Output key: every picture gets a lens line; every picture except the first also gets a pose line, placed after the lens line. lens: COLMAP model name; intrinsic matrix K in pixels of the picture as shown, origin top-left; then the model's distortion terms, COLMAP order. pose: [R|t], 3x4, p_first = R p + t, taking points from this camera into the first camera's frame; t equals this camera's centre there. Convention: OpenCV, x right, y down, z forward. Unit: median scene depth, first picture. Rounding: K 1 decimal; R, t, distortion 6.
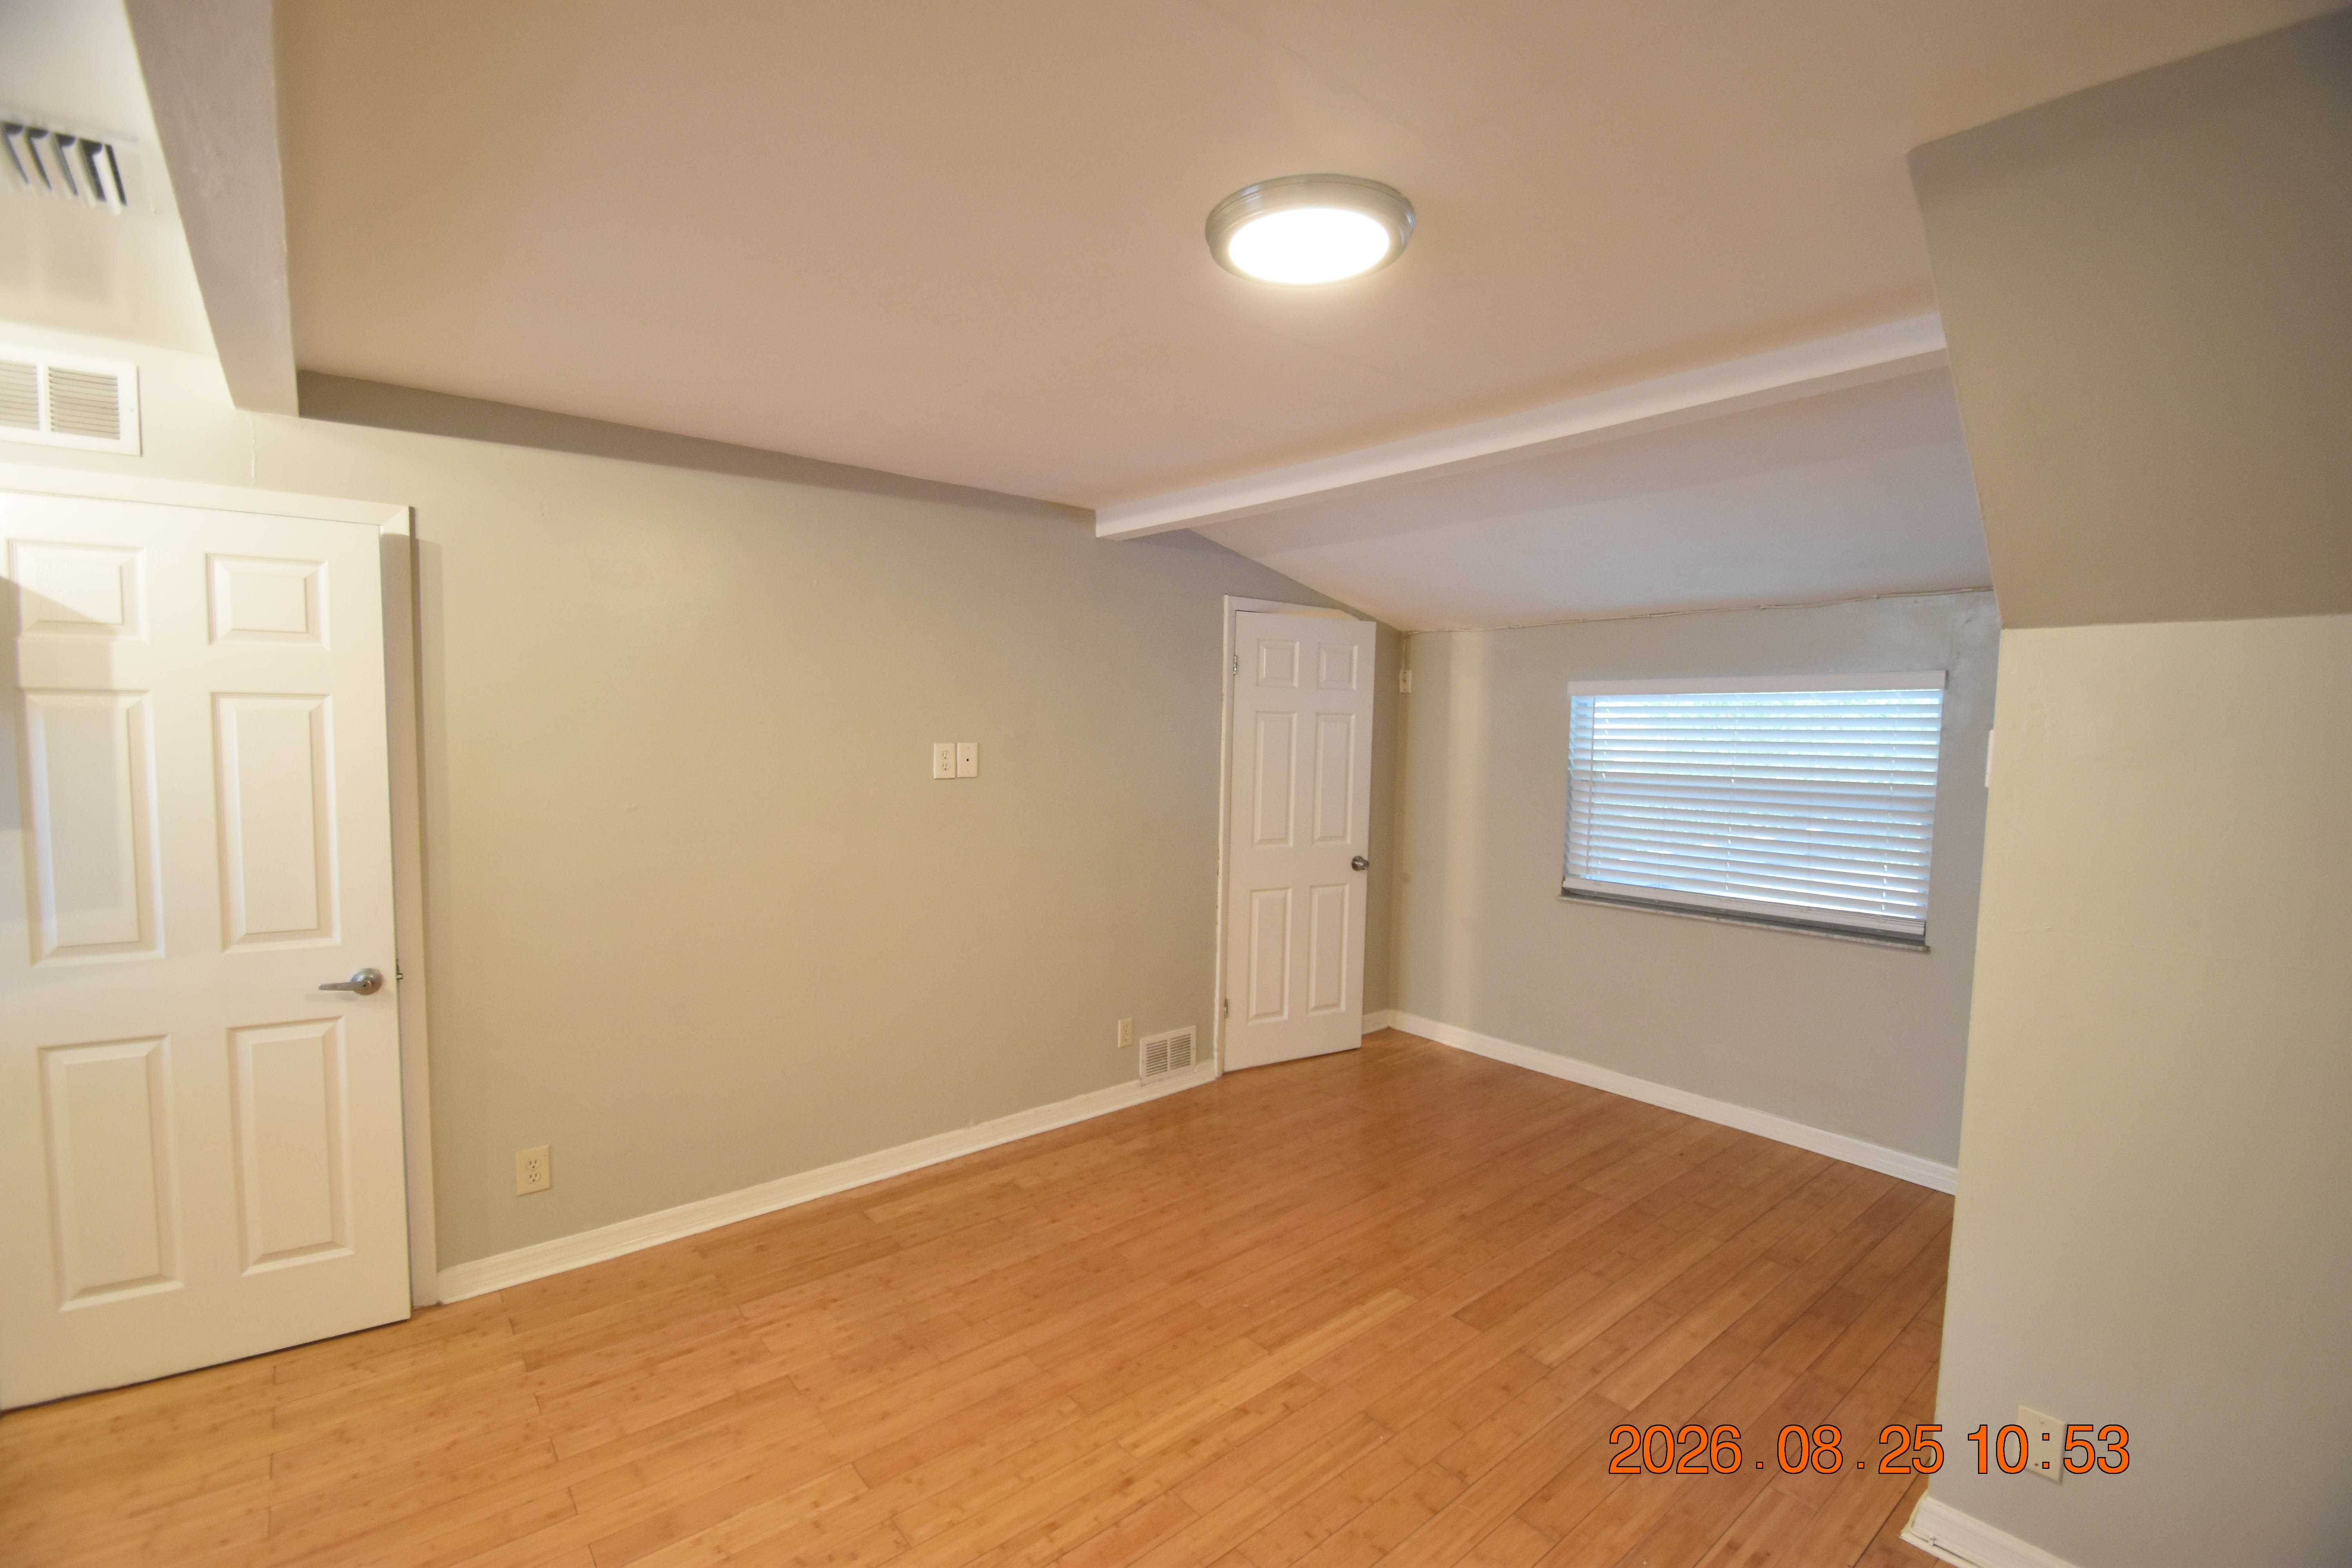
lens RADIAL K [[1032.3, 0, 1165.4], [0, 1032.3, 796.7], [0, 0, 1]] dist [0.022556, -0.021058]
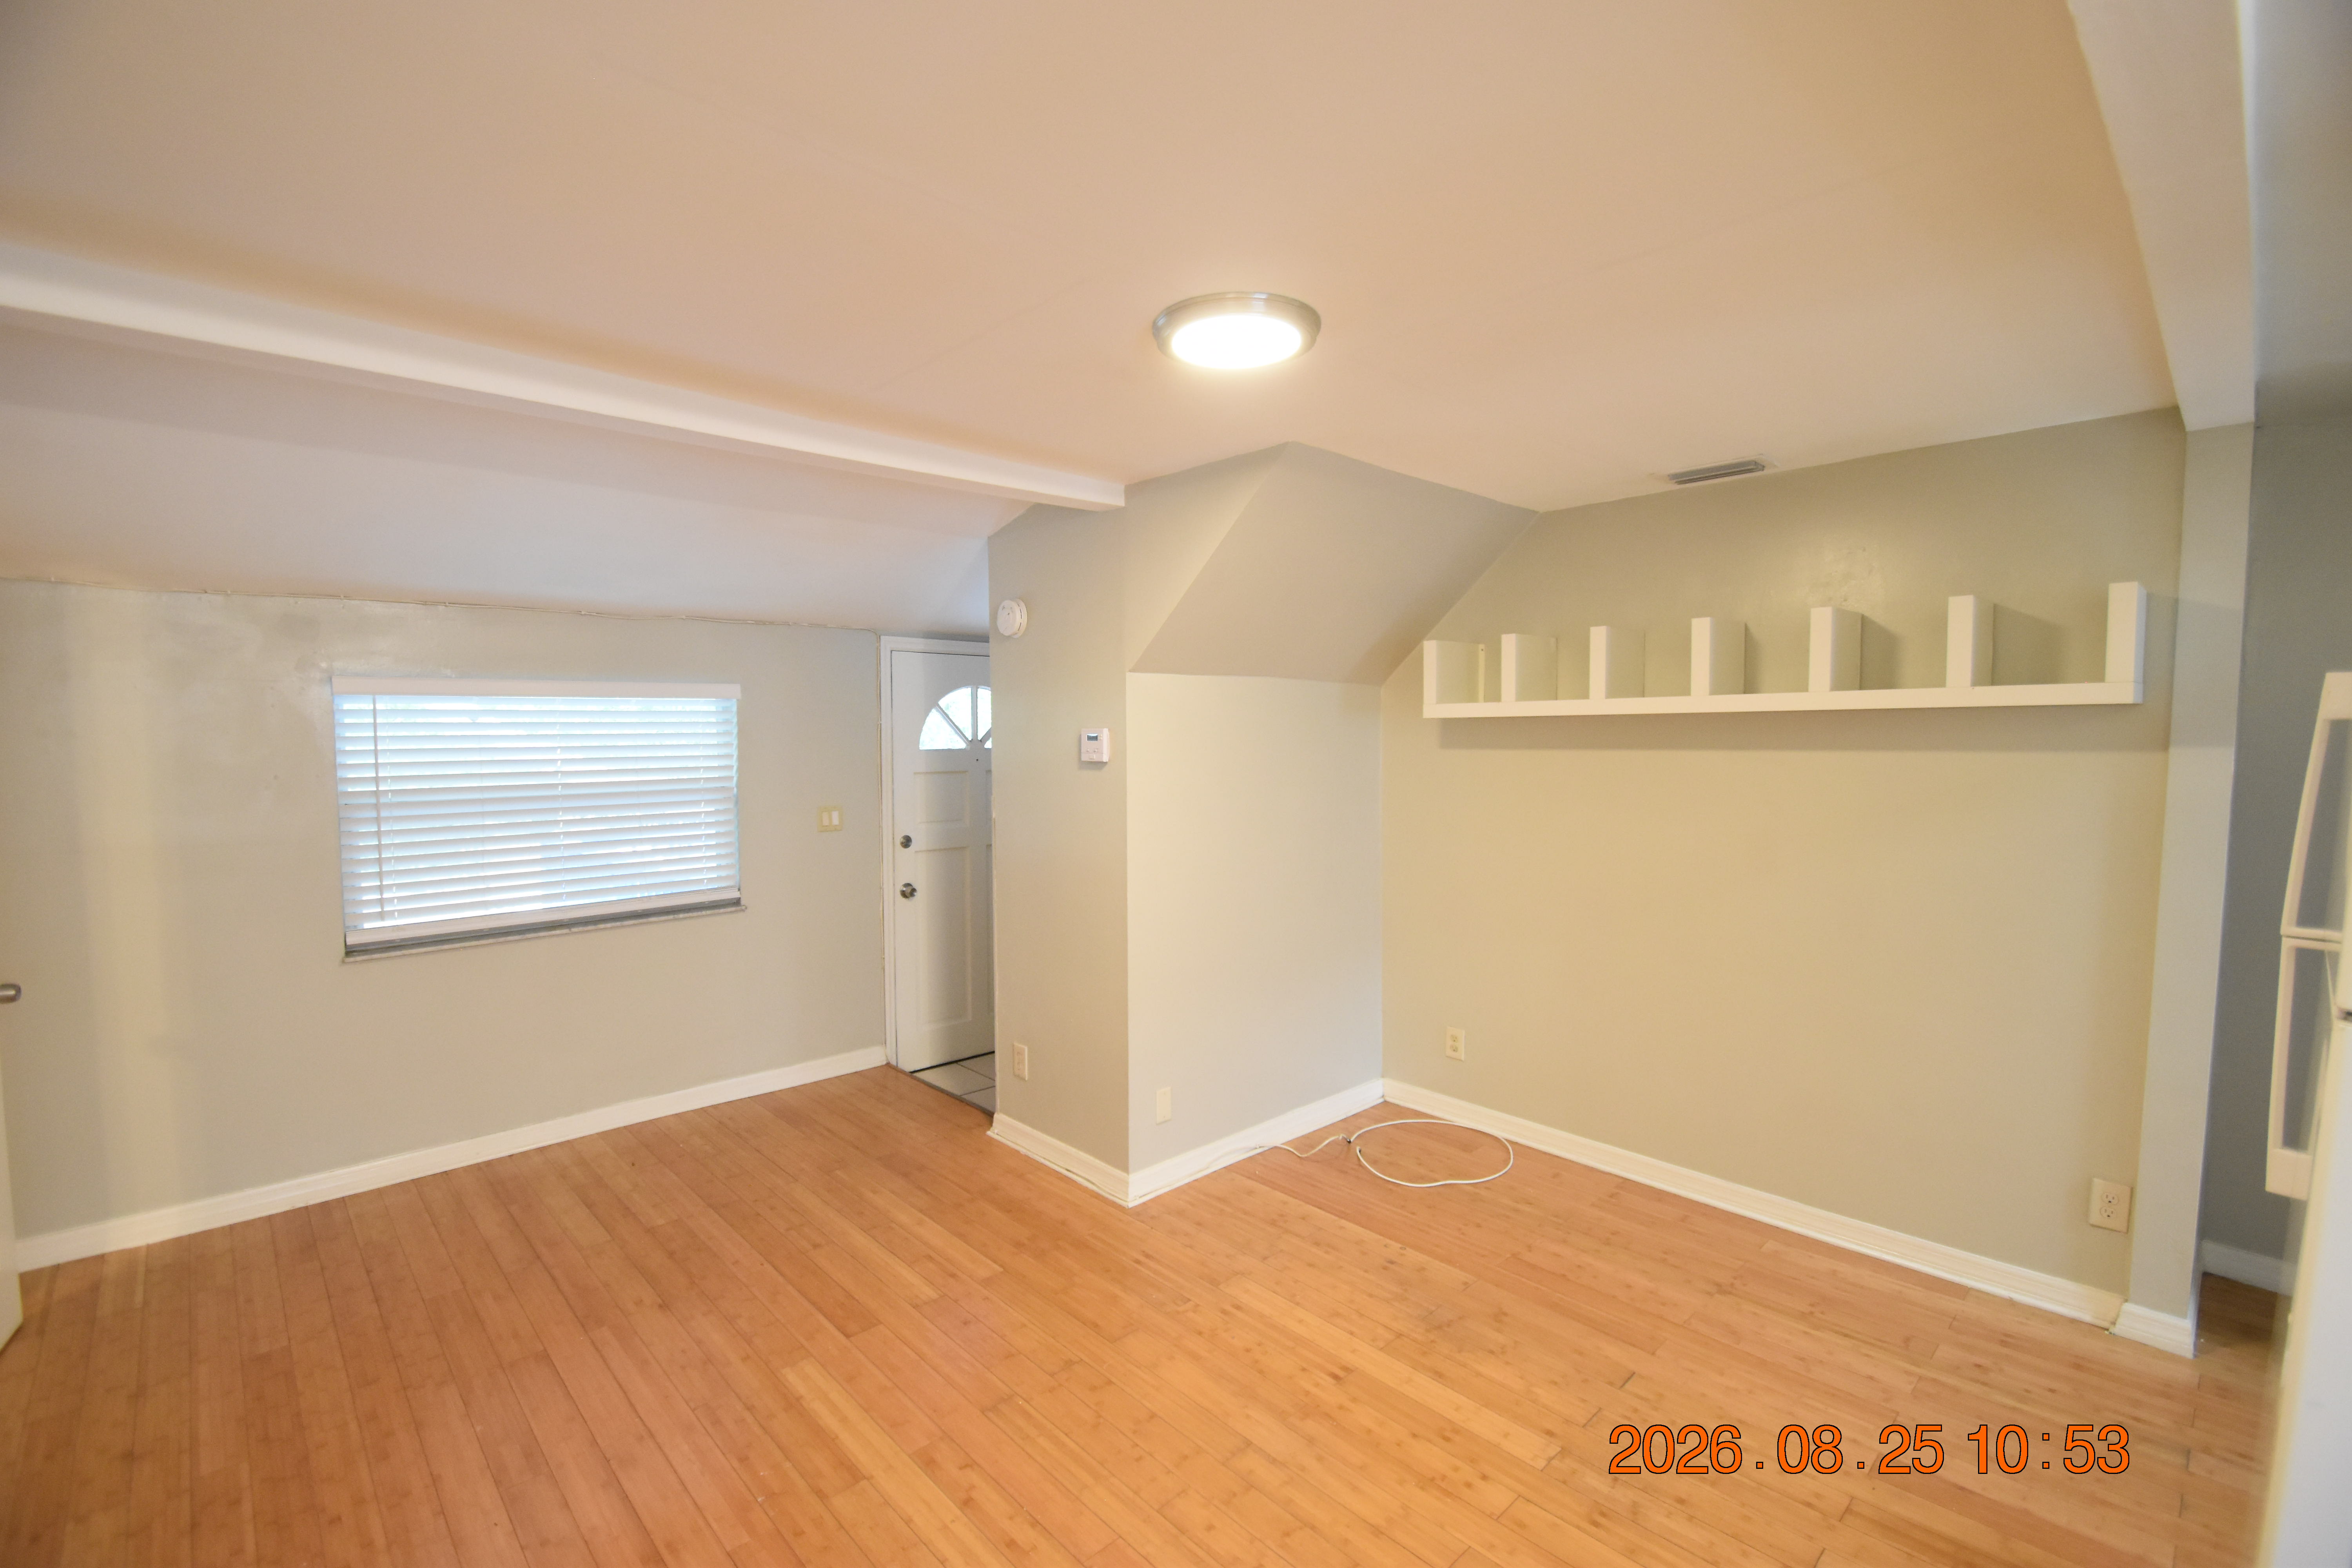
lens RADIAL K [[1032.3, 0, 1165.4], [0, 1032.3, 796.7], [0, 0, 1]] dist [0.022556, -0.021058]
pose [[-0.064986, -0.078817, 0.994769, -0.612316], [0.079353, 0.993311, 0.083885, -0.057046], [-0.994726, 0.084389, -0.058296, 0.654273]]
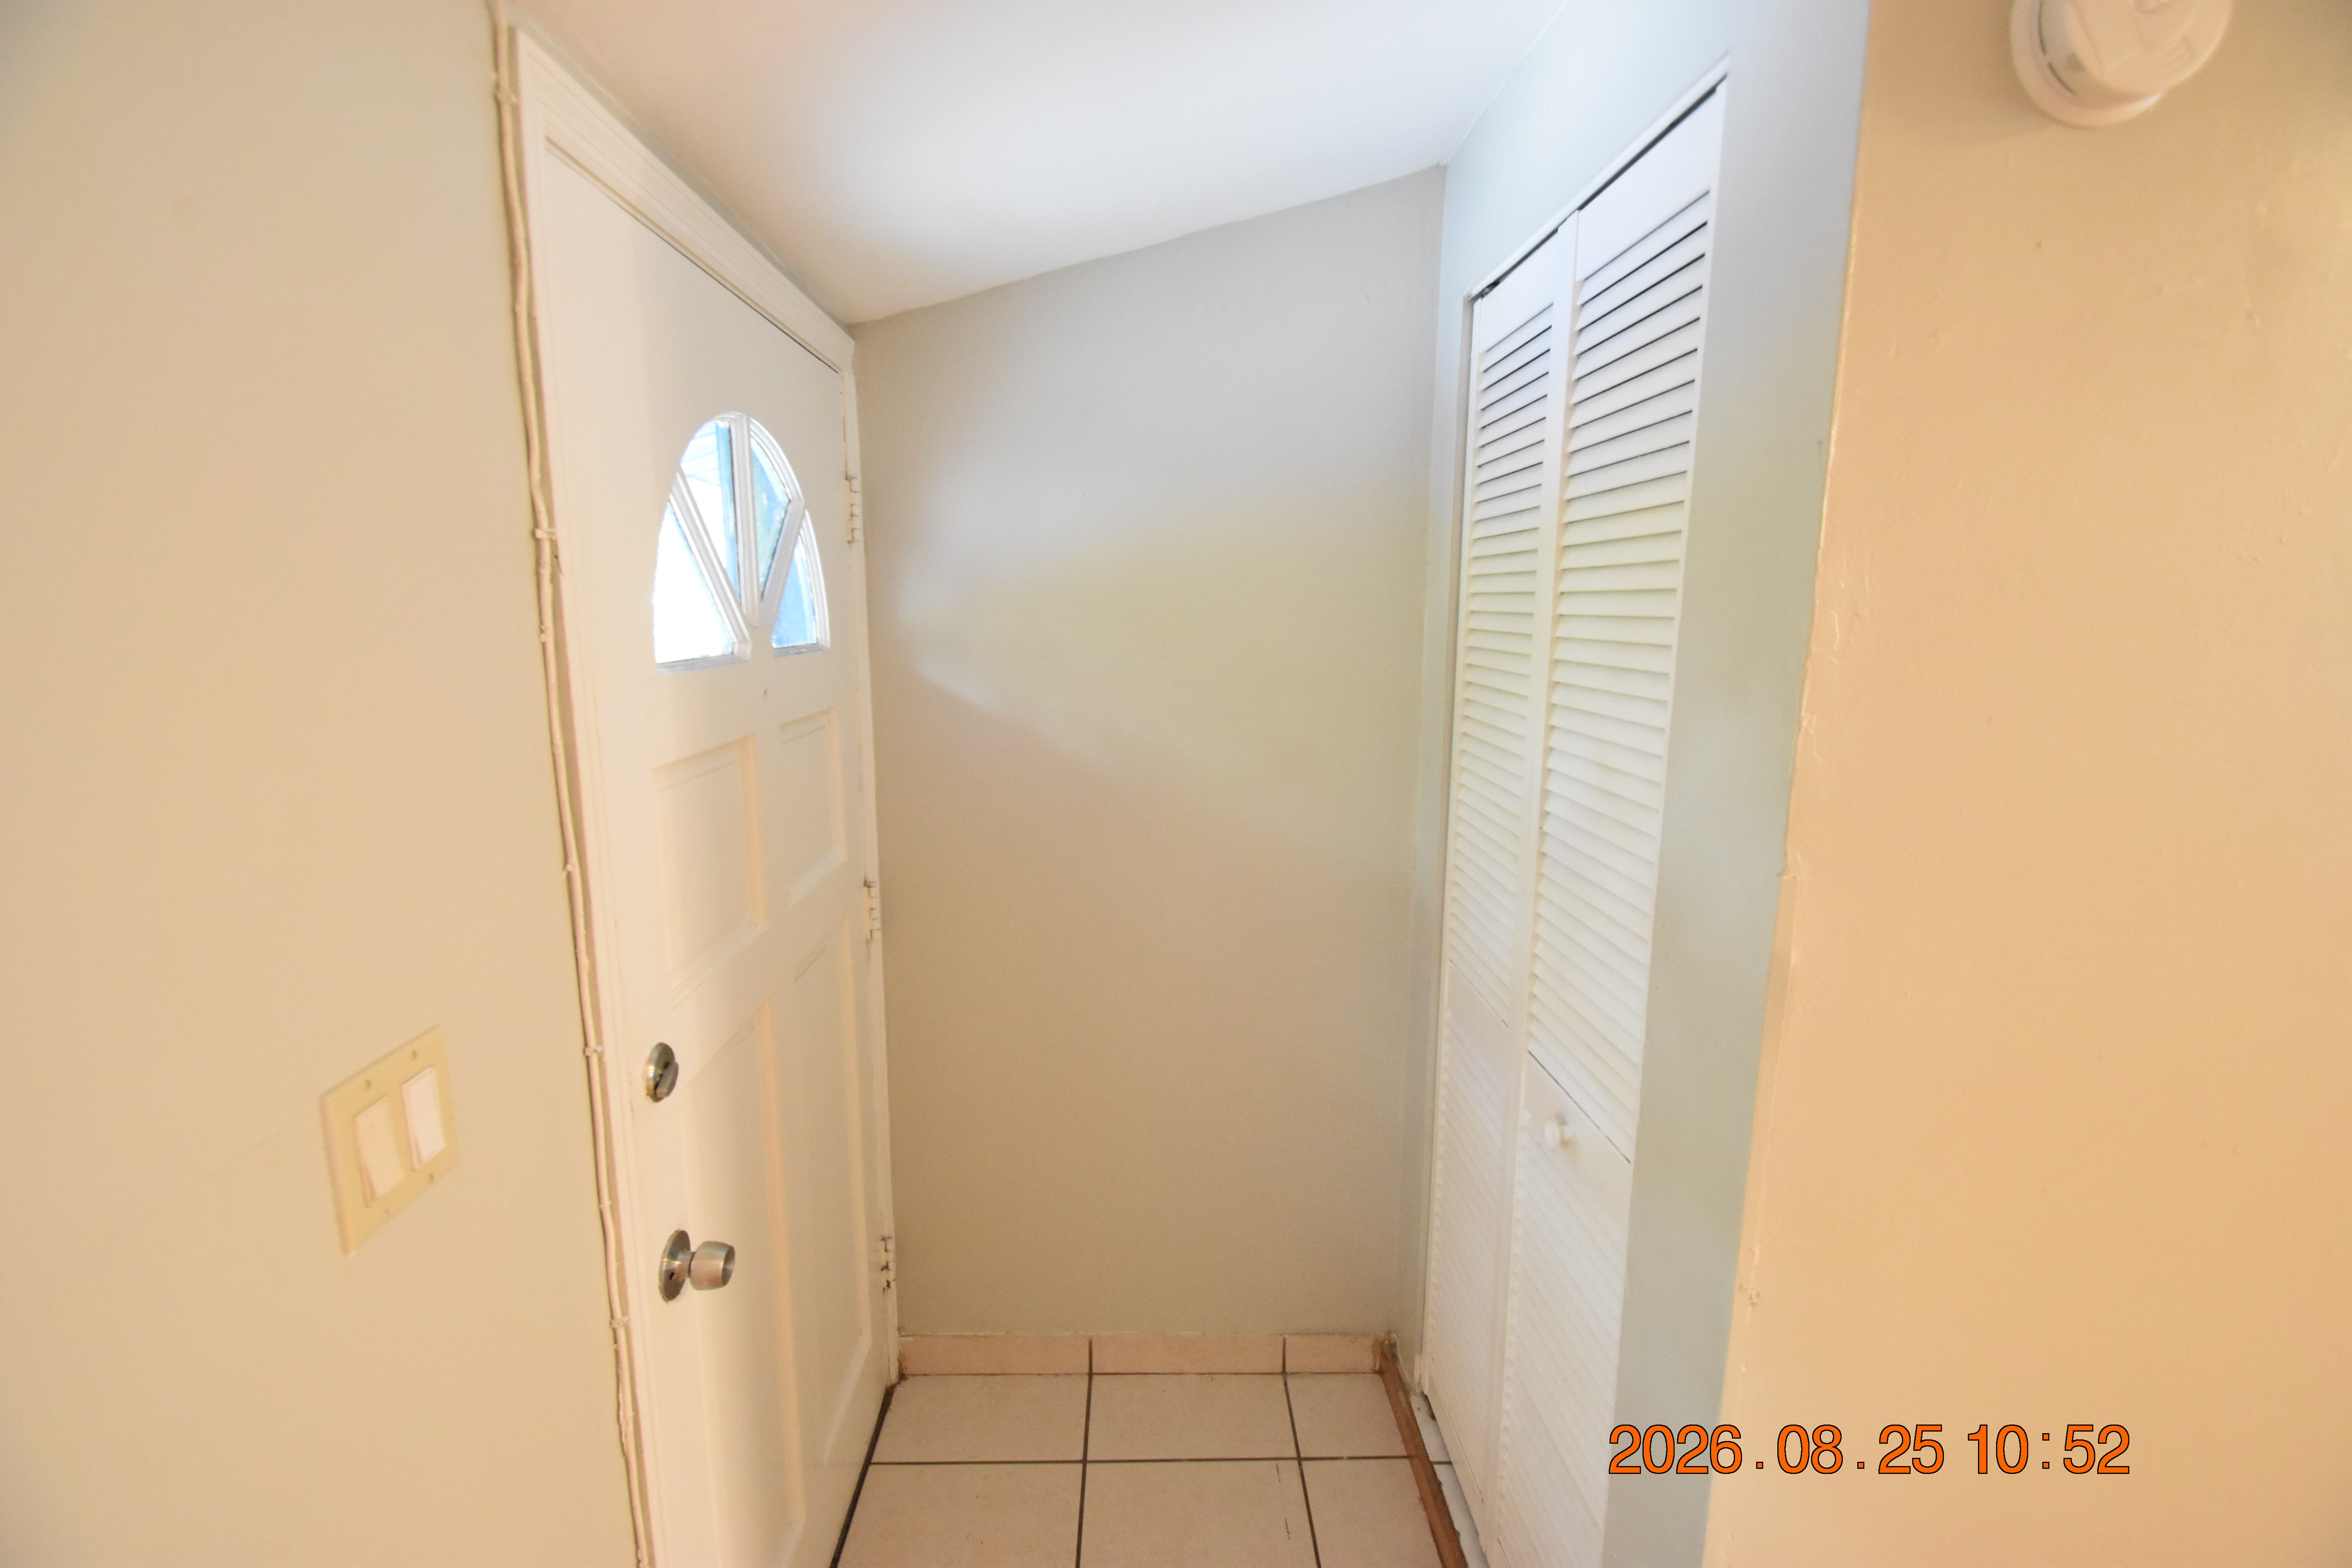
lens RADIAL K [[1032.3, 0, 1165.4], [0, 1032.3, 796.7], [0, 0, 1]] dist [0.022556, -0.021058]
pose [[-0.791773, -0.129030, 0.597031, 0.664171], [0.033346, 0.966845, 0.253176, -0.068160], [-0.609904, 0.220366, -0.761220, 1.120528]]
